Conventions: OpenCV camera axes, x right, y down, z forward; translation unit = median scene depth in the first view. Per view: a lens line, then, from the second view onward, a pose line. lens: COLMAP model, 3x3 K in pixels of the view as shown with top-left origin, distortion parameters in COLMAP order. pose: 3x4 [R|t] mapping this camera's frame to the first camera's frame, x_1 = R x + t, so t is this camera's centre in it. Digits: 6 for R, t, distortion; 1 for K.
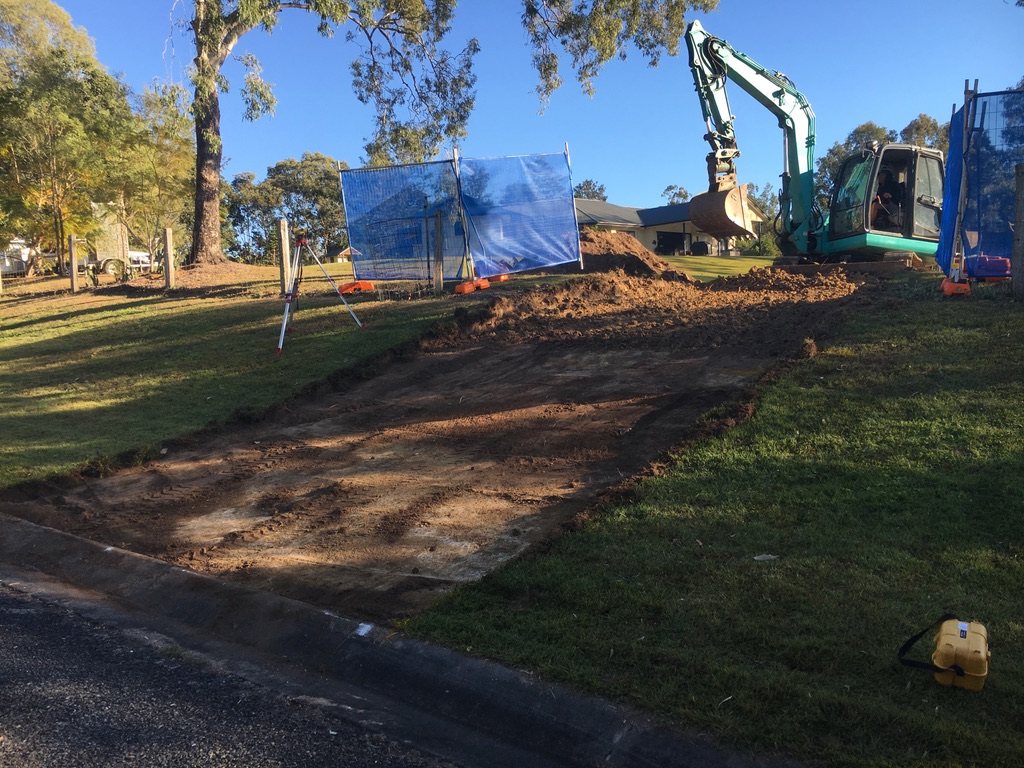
lens RADIAL K [[872.2, 0, 512.0], [0, 872.2, 384.0], [0, 0, 1]] dist [0.064374, -0.067763]
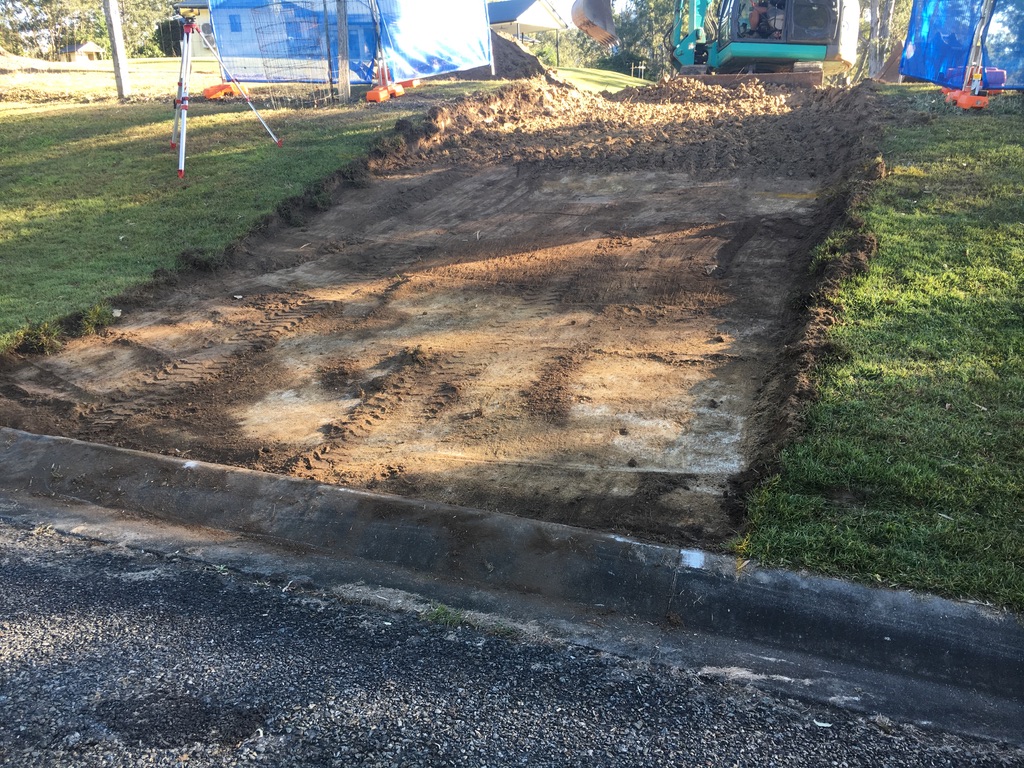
lens RADIAL K [[872.2, 0, 512.0], [0, 872.2, 384.0], [0, 0, 1]] dist [0.064374, -0.067763]
pose [[0.965921, -0.066883, 0.250048, -0.204628], [0.014899, 0.978803, 0.204260, -0.010580], [-0.258409, -0.193573, 0.946443, 0.144421]]
